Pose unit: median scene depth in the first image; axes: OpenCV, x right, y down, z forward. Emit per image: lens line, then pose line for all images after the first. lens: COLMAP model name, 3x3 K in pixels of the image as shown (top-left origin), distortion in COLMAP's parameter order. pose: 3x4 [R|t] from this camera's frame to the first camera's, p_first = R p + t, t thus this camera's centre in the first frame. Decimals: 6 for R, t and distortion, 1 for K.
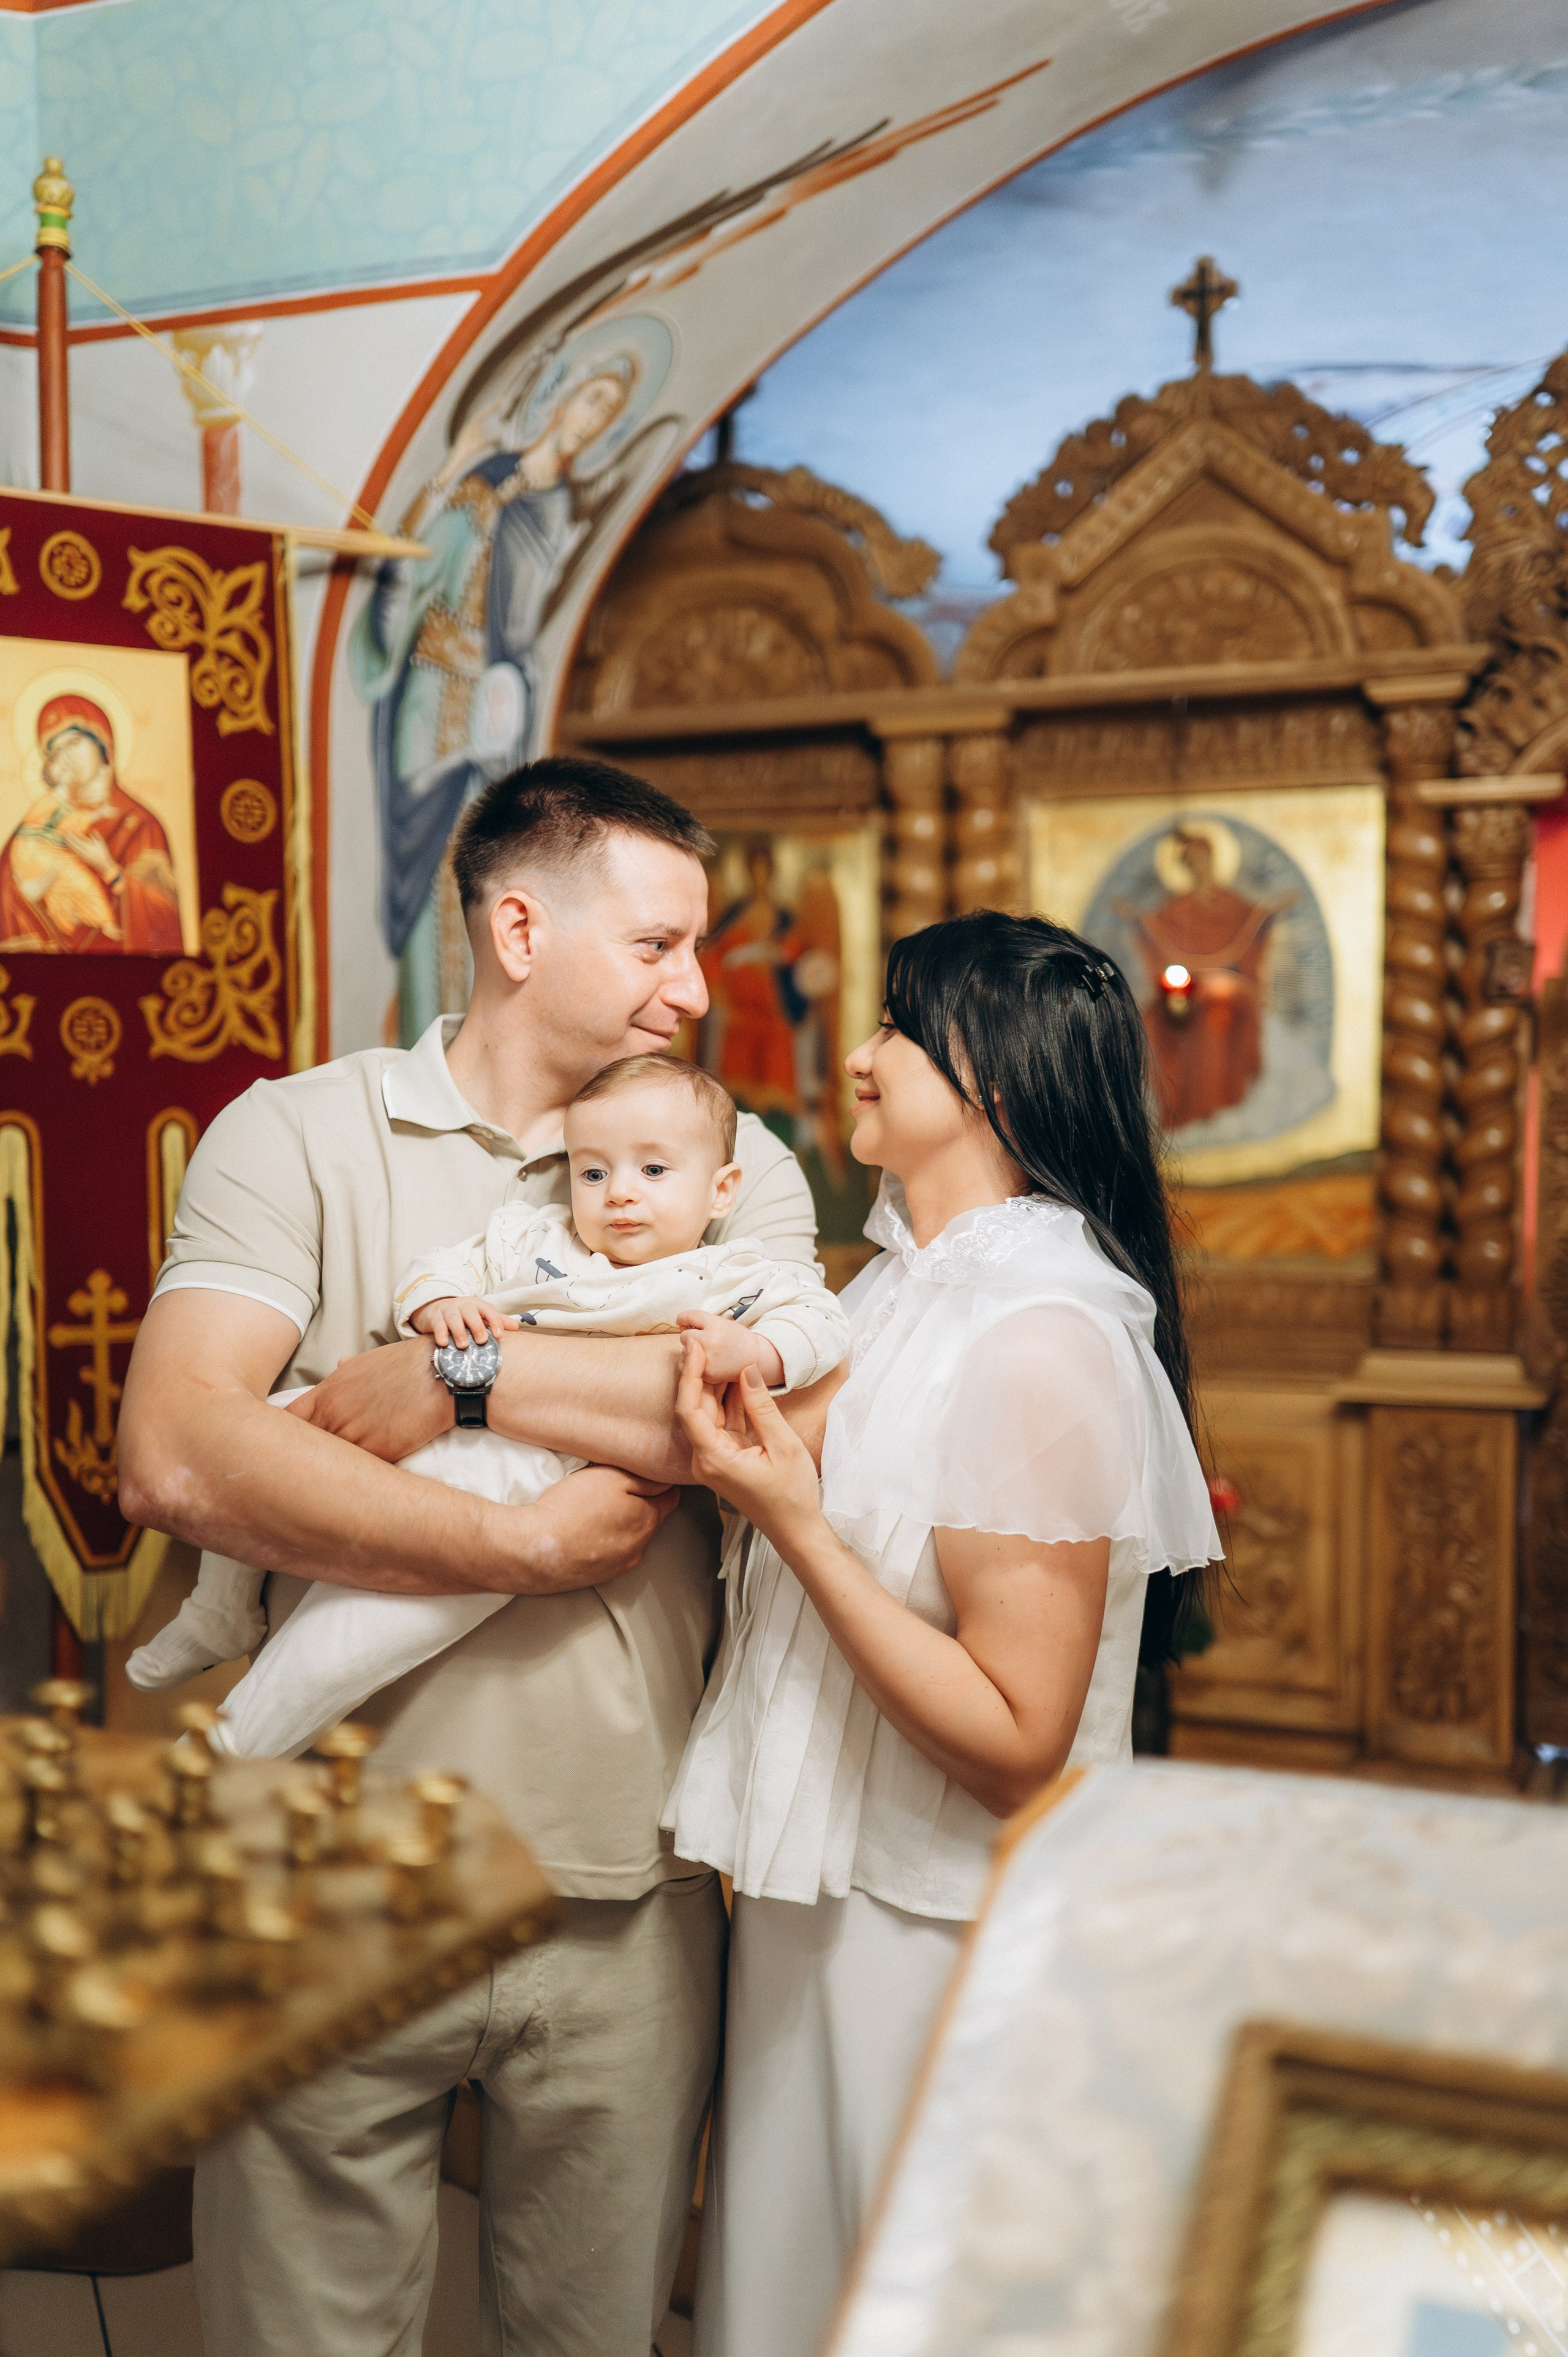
lens RADIAL K [[2406.0, 0, 816.6], [0, 2406.0, 1186.7], [0, 0, 1]] dist [0.058367, -0.020020]
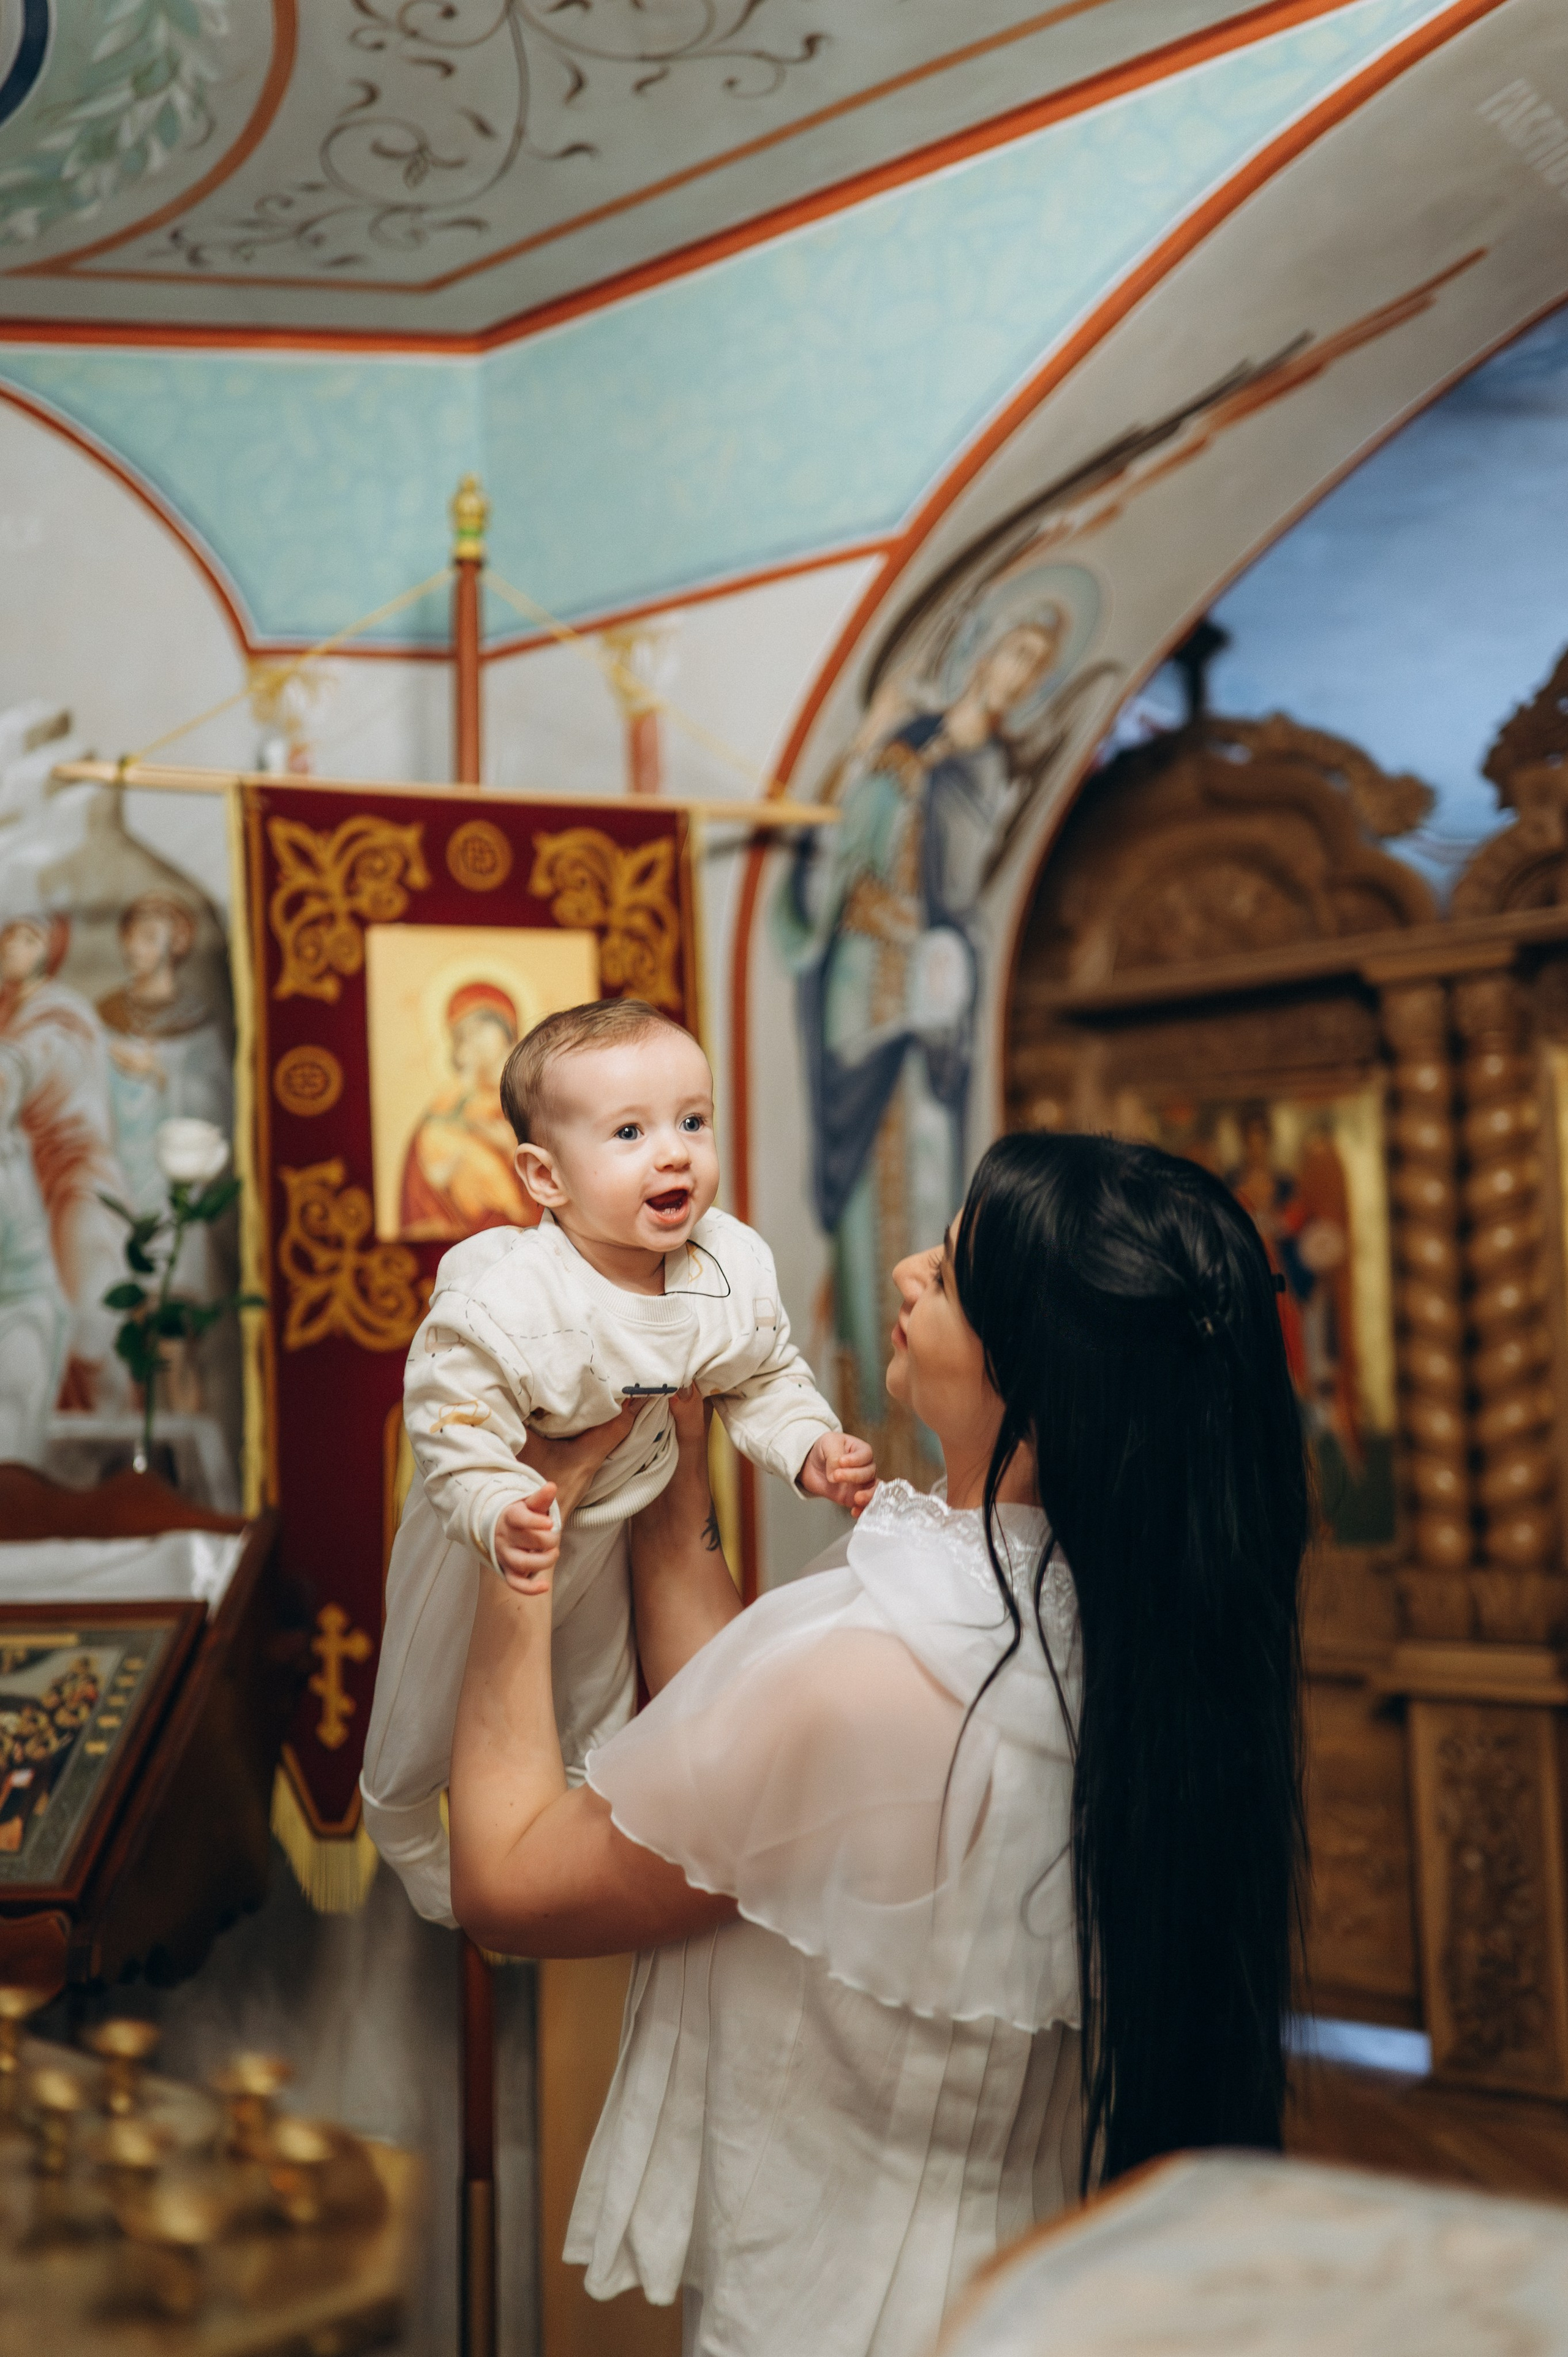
lens RADIAL K [[2466.3, 0, 784.0], [0, 2466.3, 1178.5], [0, 0, 1]] dist [0.053256, -0.002290]
pose [[0.965096, -0.049309, -0.257212, 0.059098], [0.014180, 0.990513, -0.136684, 0.015574], [0.261512, 0.128266, 0.956640, 0.056178]]
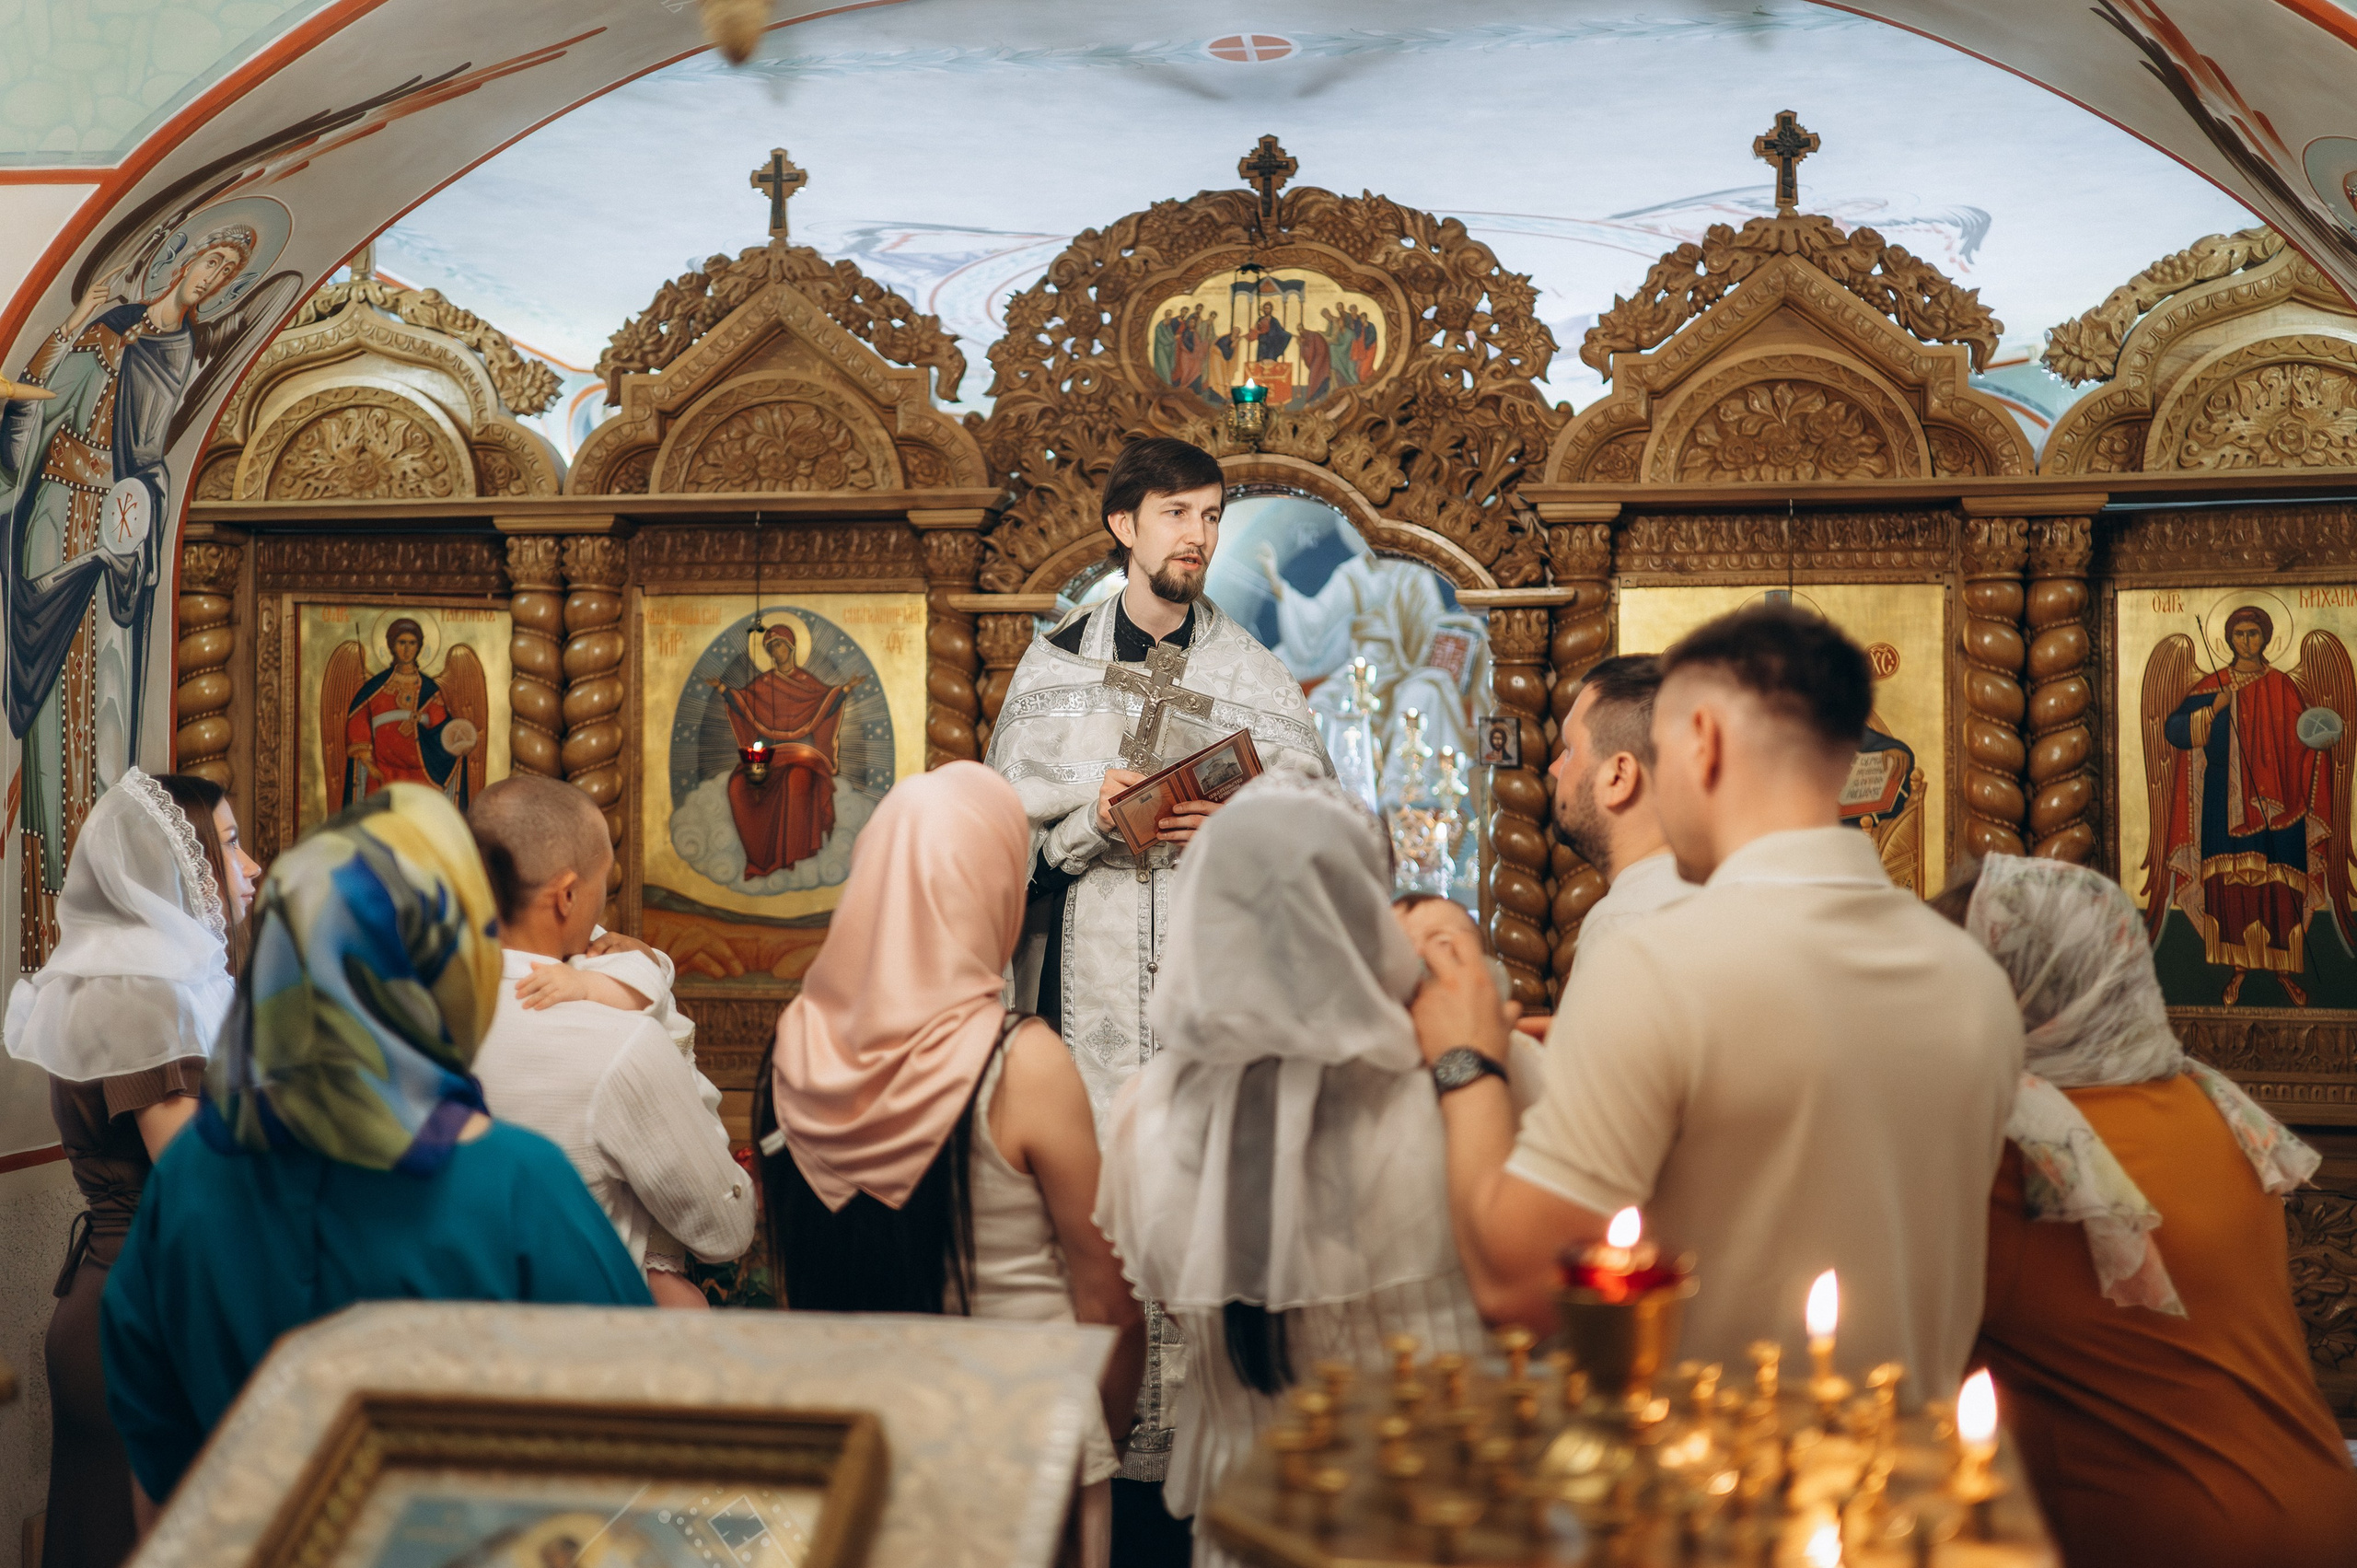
lens RADIAL K [[2466.4, 0, 1186.1], [0, 2466.4, 779.2], [0, 0, 1]] dist [0.053256, -0.002290]
pose [[0.970587, 0.005889, 0.240679, 0.073029], [0.005062, 0.998981, -0.044857, -0.018676], [-0.240698, 0.044756, 0.969568, -0.259710]]
